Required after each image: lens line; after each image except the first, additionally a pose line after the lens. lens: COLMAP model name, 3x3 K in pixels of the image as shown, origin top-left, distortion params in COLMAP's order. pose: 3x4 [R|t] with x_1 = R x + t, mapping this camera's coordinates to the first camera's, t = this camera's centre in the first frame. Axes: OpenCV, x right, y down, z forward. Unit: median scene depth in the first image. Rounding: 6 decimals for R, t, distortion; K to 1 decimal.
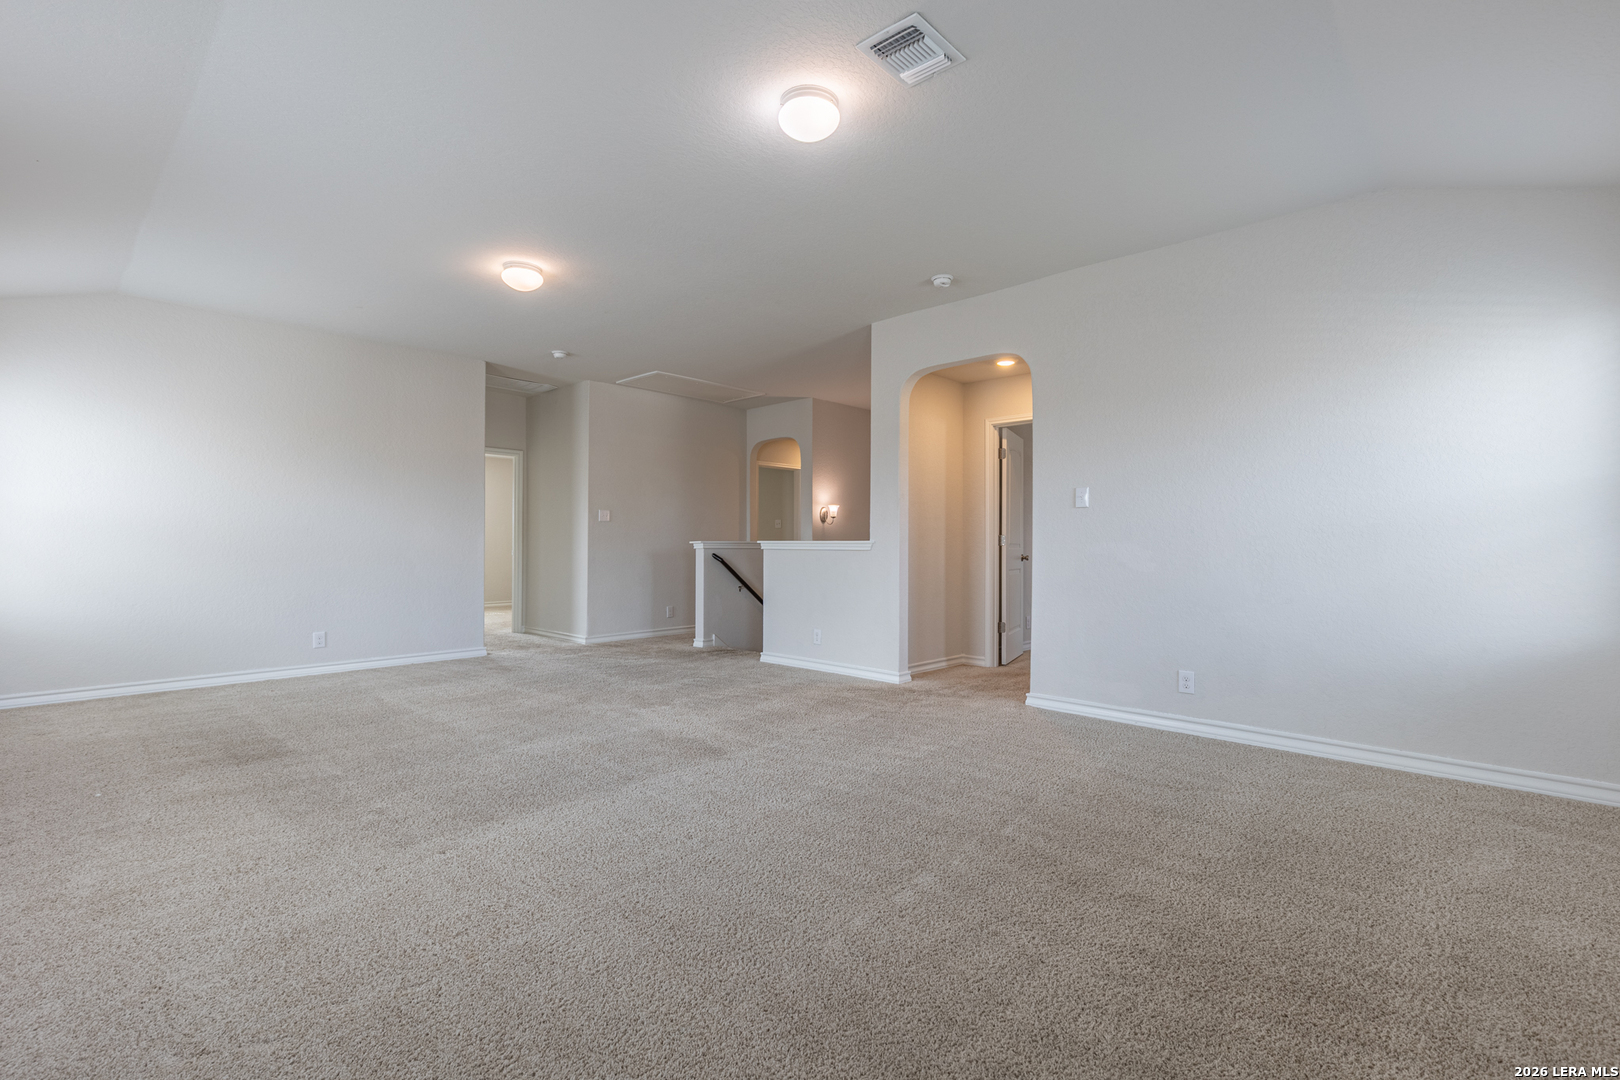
lens RADIAL K [[722.8, 0, 820.3], [0, 722.8, 540.5], [0, 0, 1]] dist [0.000445, 0.000146]
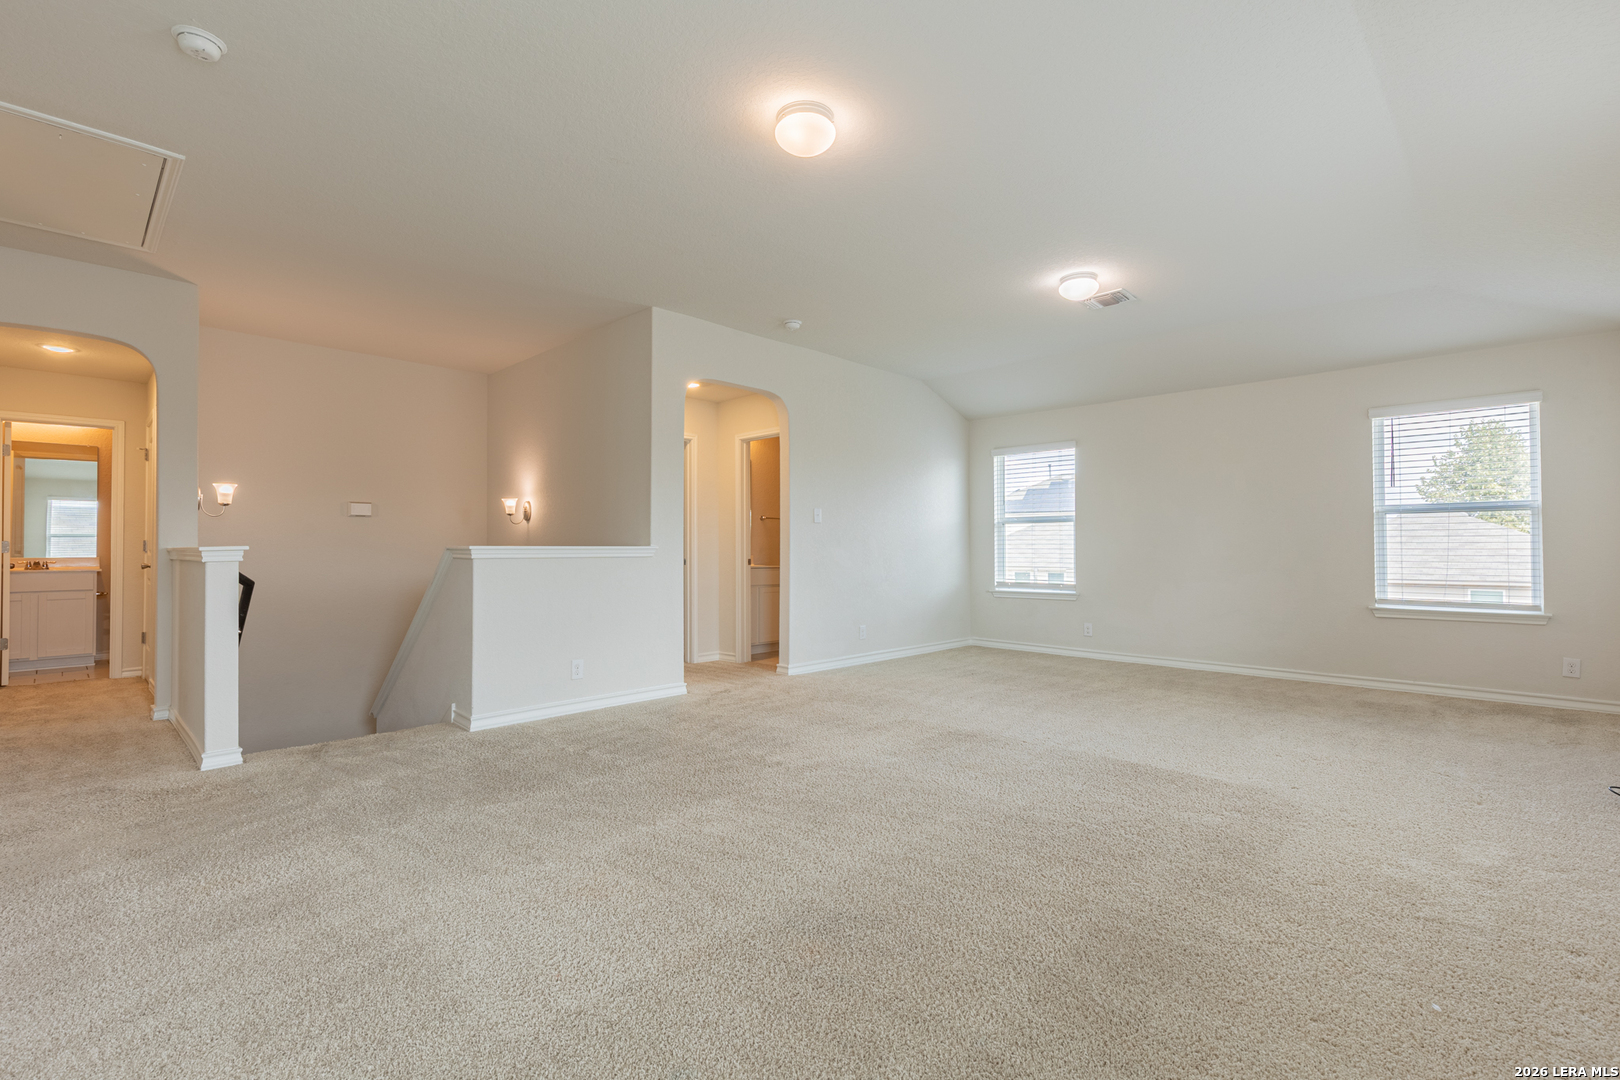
lens RADIAL K [[722.8, 0, 820.3], [0, 722.8, 540.5], [0, 0, 1]] dist [0.000445, 0.000146]
pose [[0.026879, 0.007970, 0.999607, -0.817639], [-0.003500, 0.999963, -0.007879, -0.000643], [-0.999633, -0.003287, 0.026906, 0.762371]]
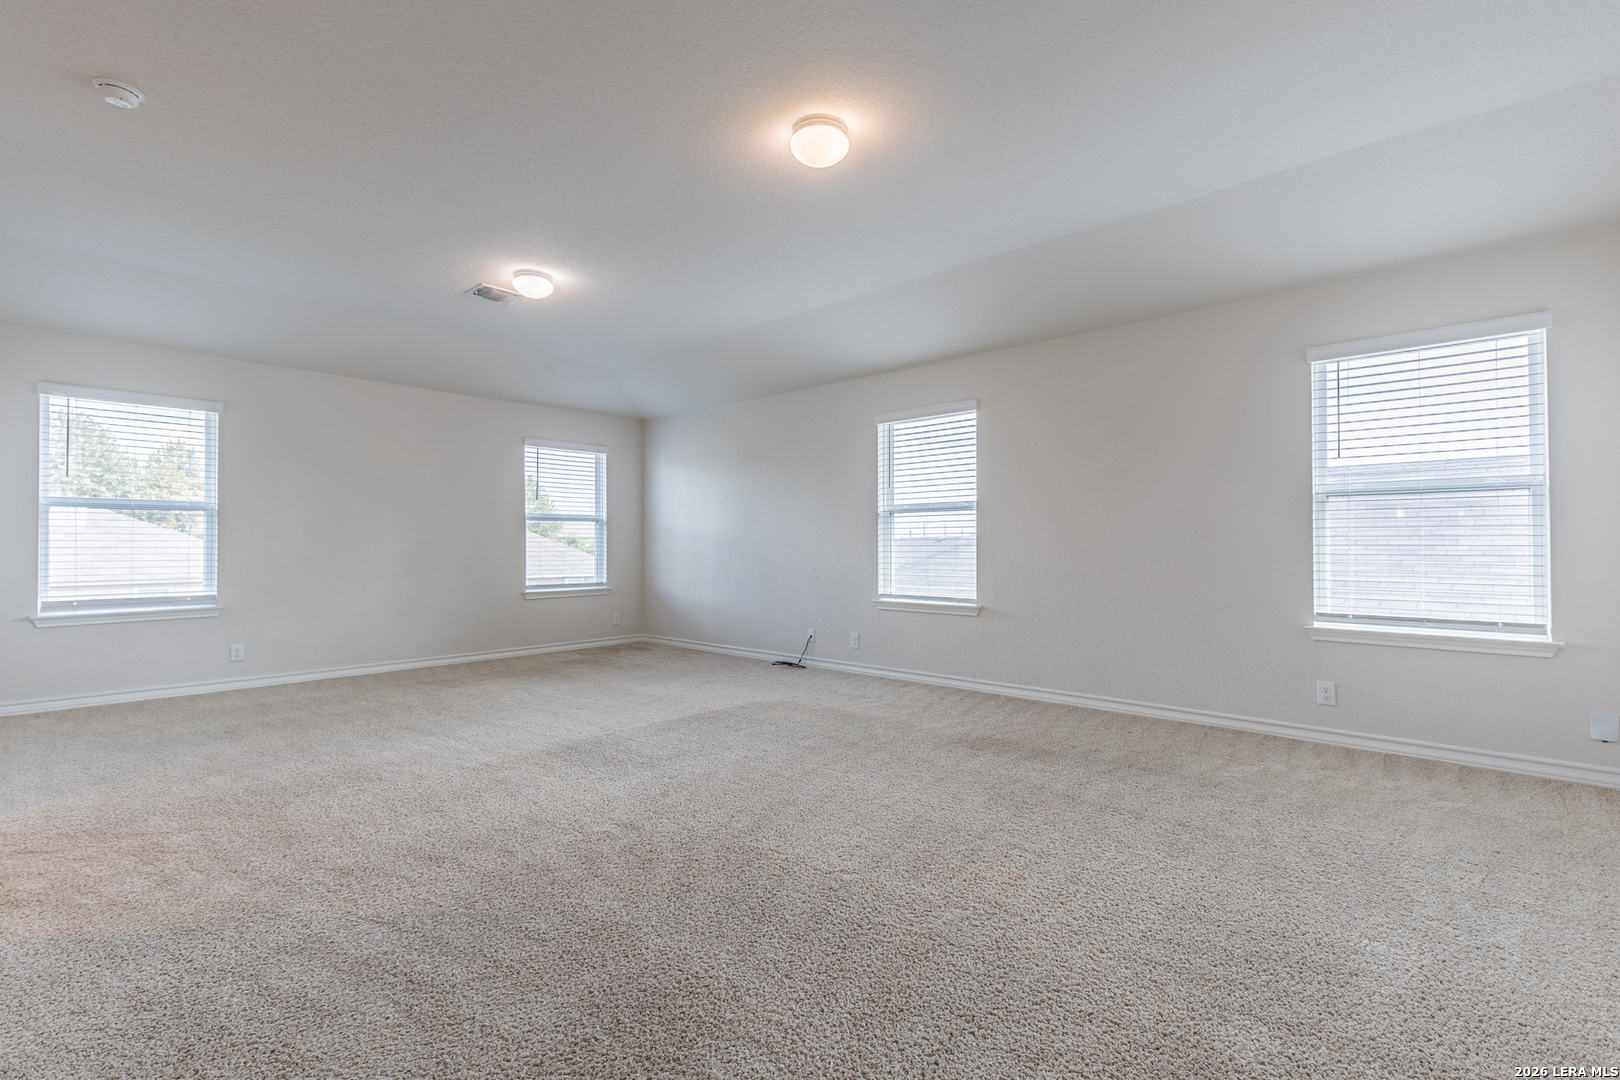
lens RADIAL K [[722.8, 0, 820.3], [0, 722.8, 540.5], [0, 0, 1]] dist [0.000445, 0.000146]
pose [[-0.999774, -0.001922, -0.021167, -0.312315], [-0.001682, 0.999935, -0.011316, 0.002787], [0.021187, -0.011278, -0.999712, 1.301740]]
